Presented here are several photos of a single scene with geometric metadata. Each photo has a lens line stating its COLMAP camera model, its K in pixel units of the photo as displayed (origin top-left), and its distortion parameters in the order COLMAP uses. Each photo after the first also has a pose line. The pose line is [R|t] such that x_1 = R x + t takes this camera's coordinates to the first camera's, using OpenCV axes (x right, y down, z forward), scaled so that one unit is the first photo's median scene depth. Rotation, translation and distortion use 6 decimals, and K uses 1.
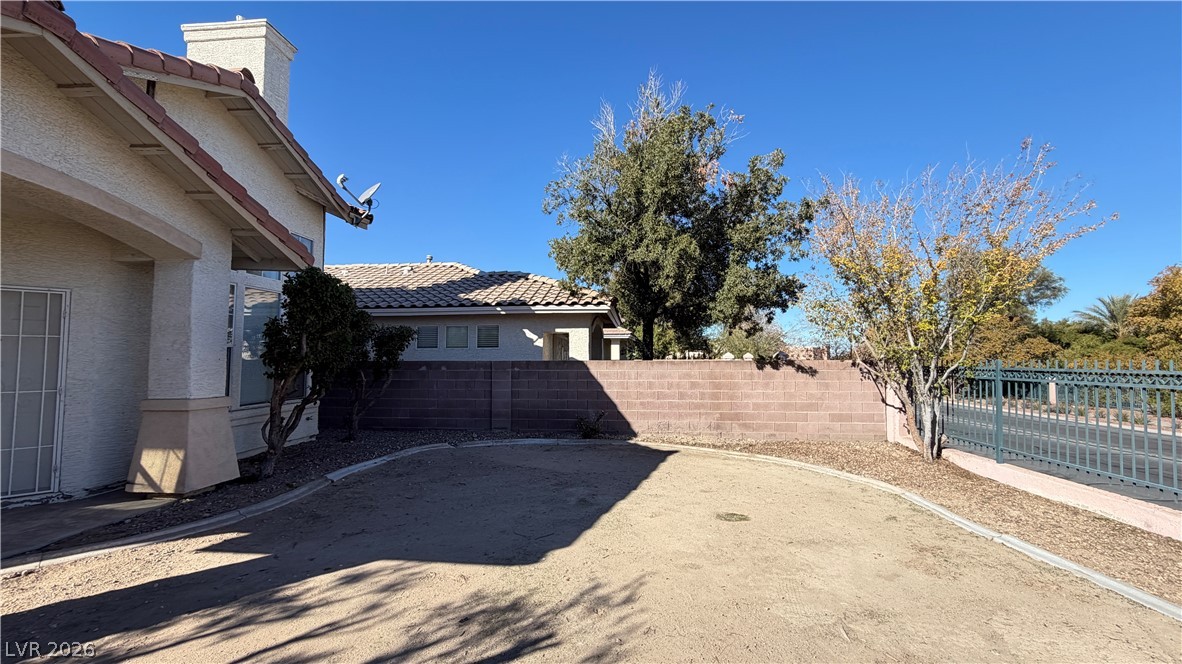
lens RADIAL K [[469.8, 0, 587.4], [0, 469.8, 332.3], [0, 0, 1]] dist [0.000486, -0.000247]
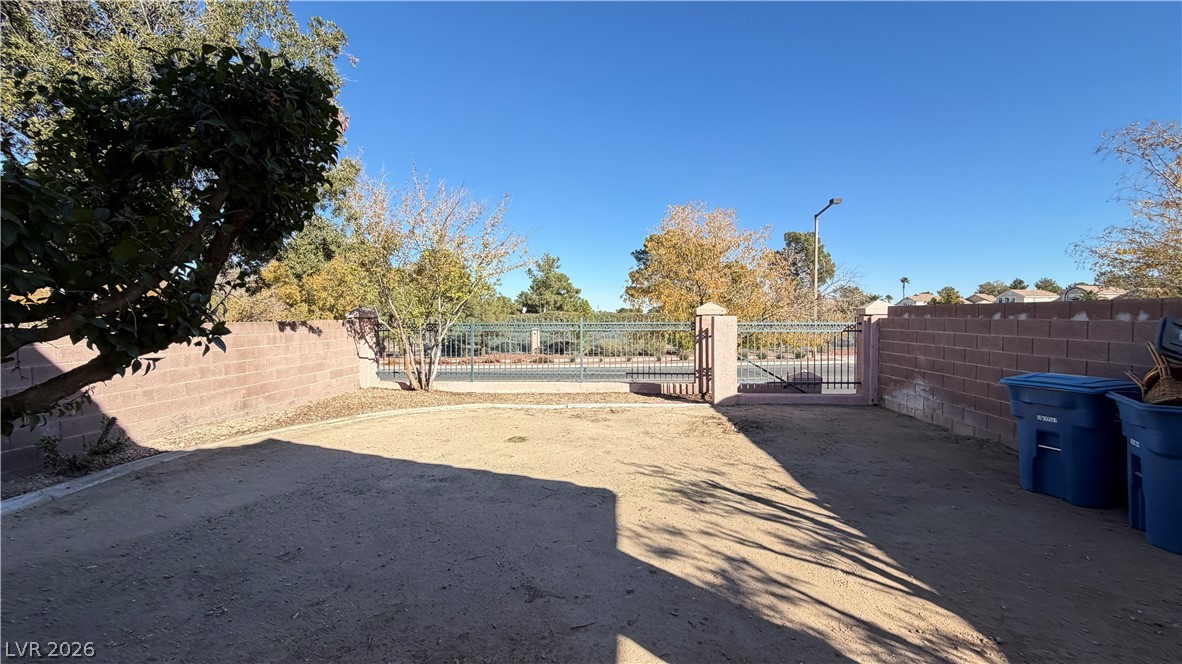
lens RADIAL K [[469.8, 0, 589.1], [0, 469.8, 336.6], [0, 0, 1]] dist [0.000486, -0.000247]
pose [[-0.006185, -0.047834, 0.998836, -0.960564], [-0.050147, 0.997613, 0.047465, 0.032171], [-0.998723, -0.049795, -0.008569, 0.796349]]
